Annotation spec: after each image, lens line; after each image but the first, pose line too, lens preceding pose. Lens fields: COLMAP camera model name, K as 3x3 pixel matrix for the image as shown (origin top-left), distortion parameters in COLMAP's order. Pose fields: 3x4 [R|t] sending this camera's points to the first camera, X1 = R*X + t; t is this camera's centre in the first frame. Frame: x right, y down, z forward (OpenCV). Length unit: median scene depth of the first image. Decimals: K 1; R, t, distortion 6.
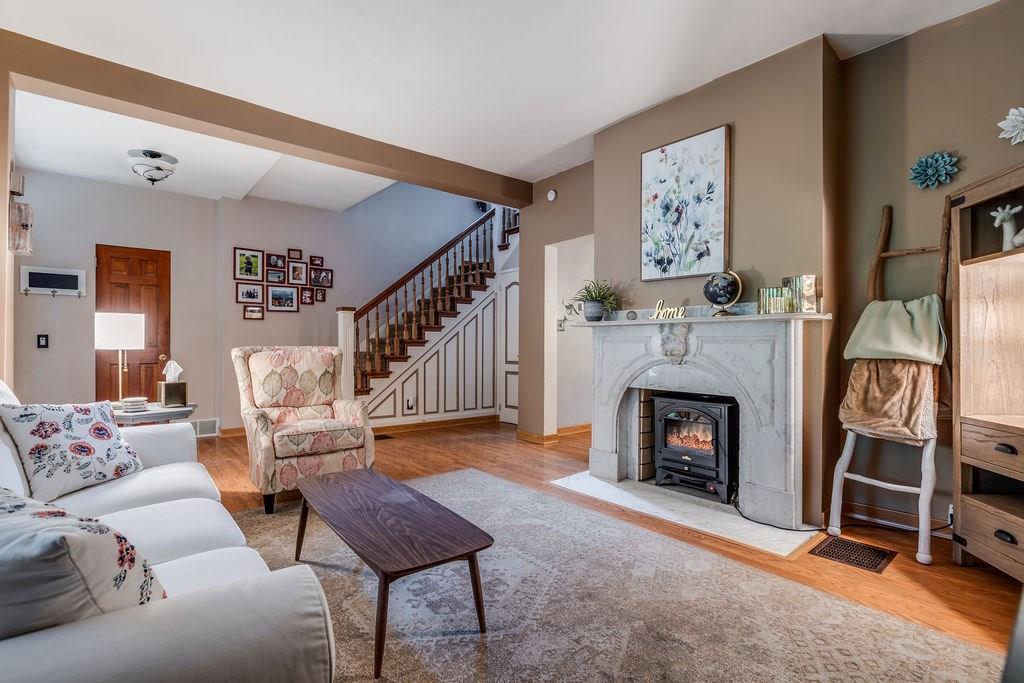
lens RADIAL K [[487.8, 0, 512.0], [0, 487.8, 341.5], [0, 0, 1]] dist [-0.003561, -0.000581]
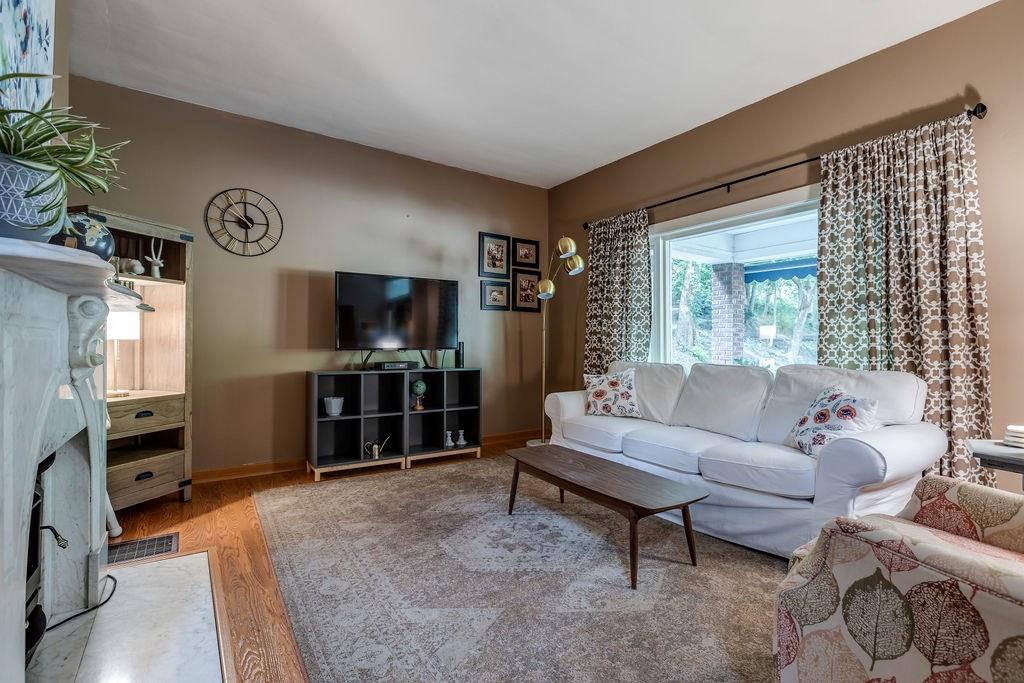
lens RADIAL K [[468.6, 0, 512.0], [0, 468.6, 341.5], [0, 0, 1]] dist [-0.004282, -0.000187]
pose [[-0.995457, -0.002733, 0.095175, -0.121126], [-0.003278, 0.999979, -0.005566, 0.006189], [-0.095158, -0.005852, -0.995445, 1.447617]]
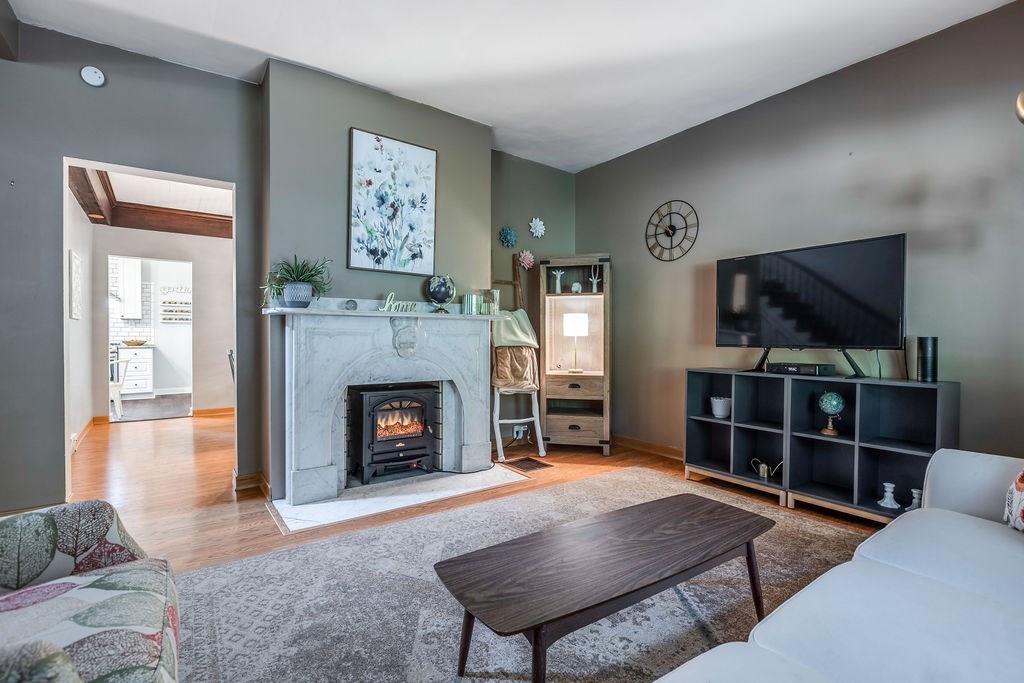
lens RADIAL K [[468.6, 0, 512.0], [0, 468.6, 341.5], [0, 0, 1]] dist [-0.004282, -0.000187]
pose [[0.060920, -0.008823, 0.998104, -0.669925], [-0.005184, 0.999945, 0.009155, 0.004682], [-0.998129, -0.005732, 0.060871, 0.733239]]
